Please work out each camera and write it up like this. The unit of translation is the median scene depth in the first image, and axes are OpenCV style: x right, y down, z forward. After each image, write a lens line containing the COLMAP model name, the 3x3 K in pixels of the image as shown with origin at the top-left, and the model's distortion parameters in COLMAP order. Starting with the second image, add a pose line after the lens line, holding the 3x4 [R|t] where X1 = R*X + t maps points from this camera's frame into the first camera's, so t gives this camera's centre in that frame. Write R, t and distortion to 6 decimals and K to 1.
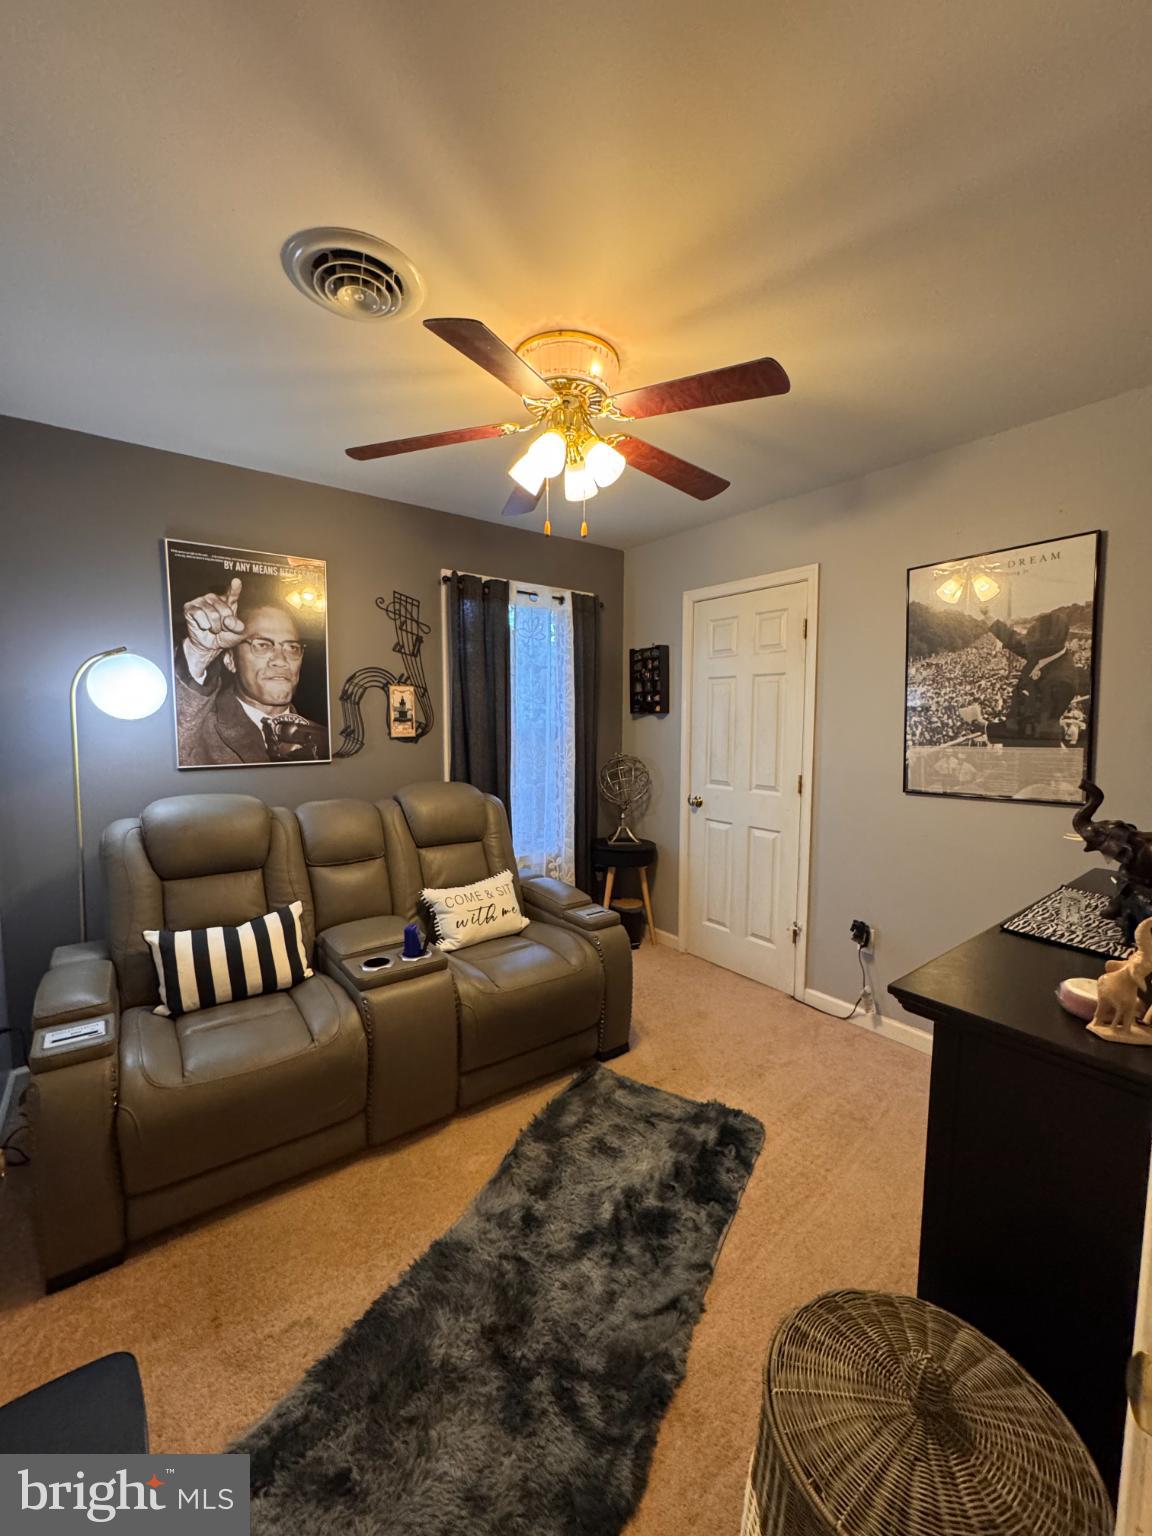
lens RADIAL K [[613.2, 0, 578.6], [0, 613.2, 770.5], [0, 0, 1]] dist [-0.003926, 0.000547]
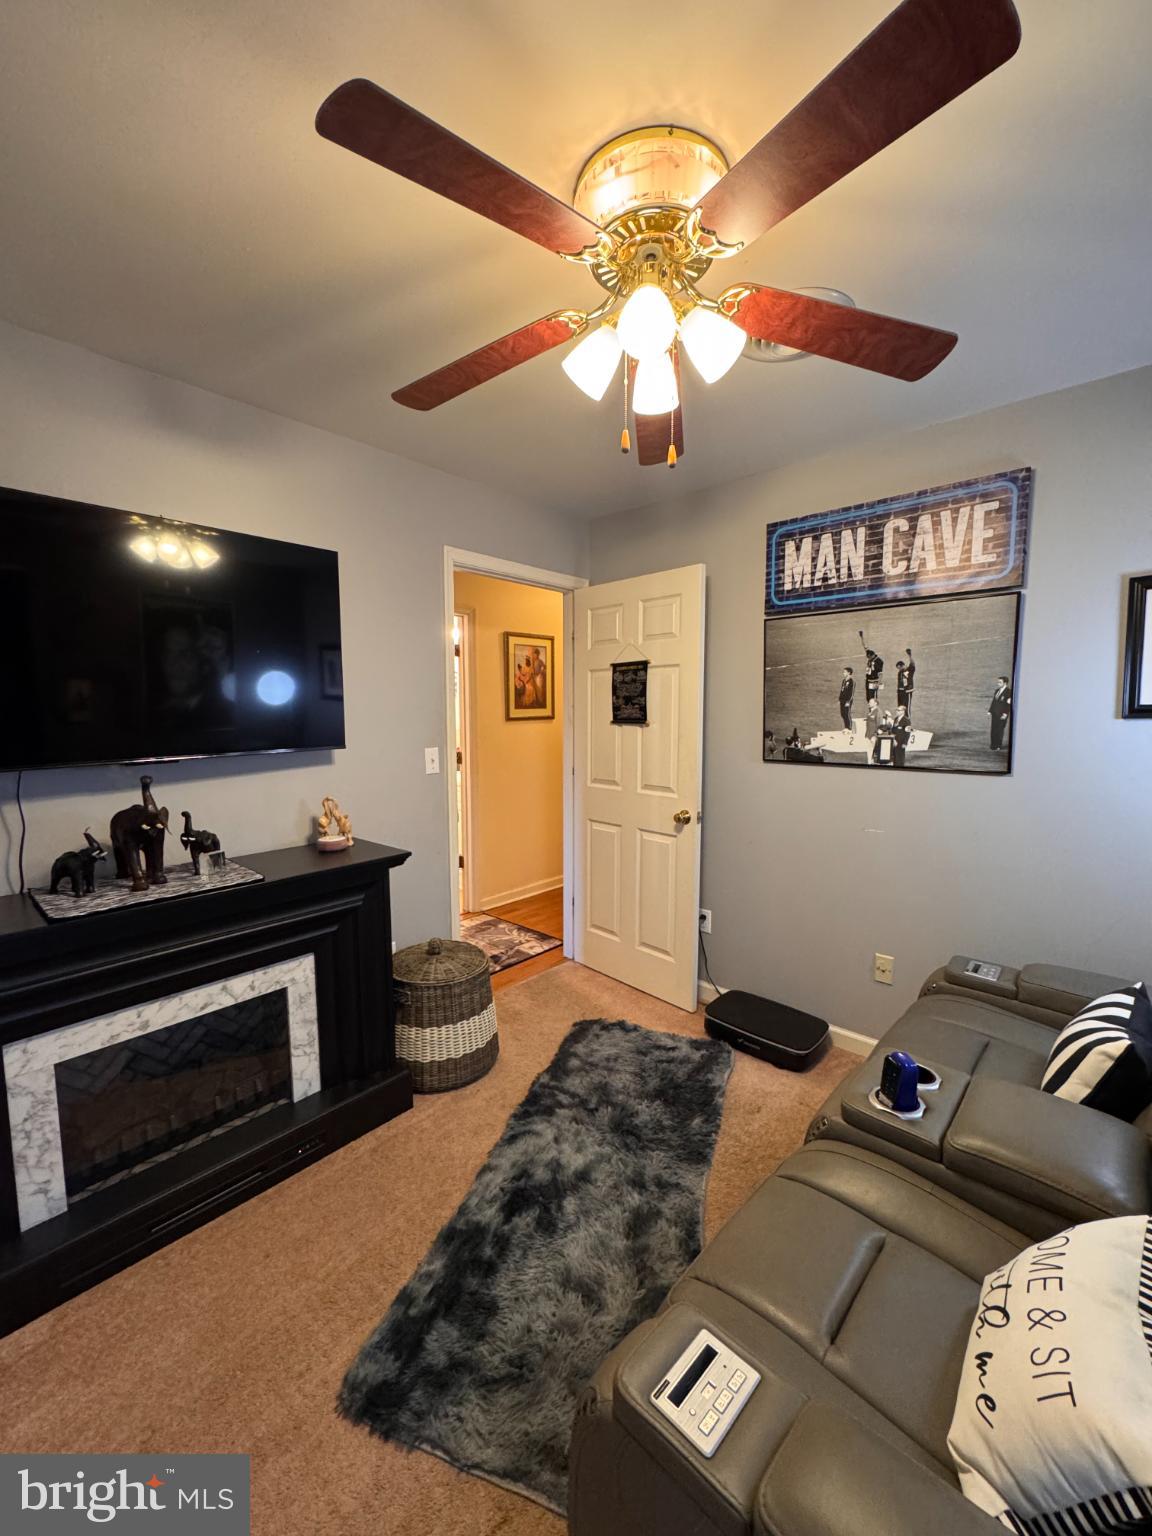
lens RADIAL K [[613.2, 0, 575.4], [0, 613.2, 770.0], [0, 0, 1]] dist [-0.003926, 0.000547]
pose [[-0.986057, 0.012321, -0.165950, 0.194813], [-0.014619, 0.986986, 0.160140, -0.152368], [0.165764, 0.160333, -0.973045, 1.866823]]
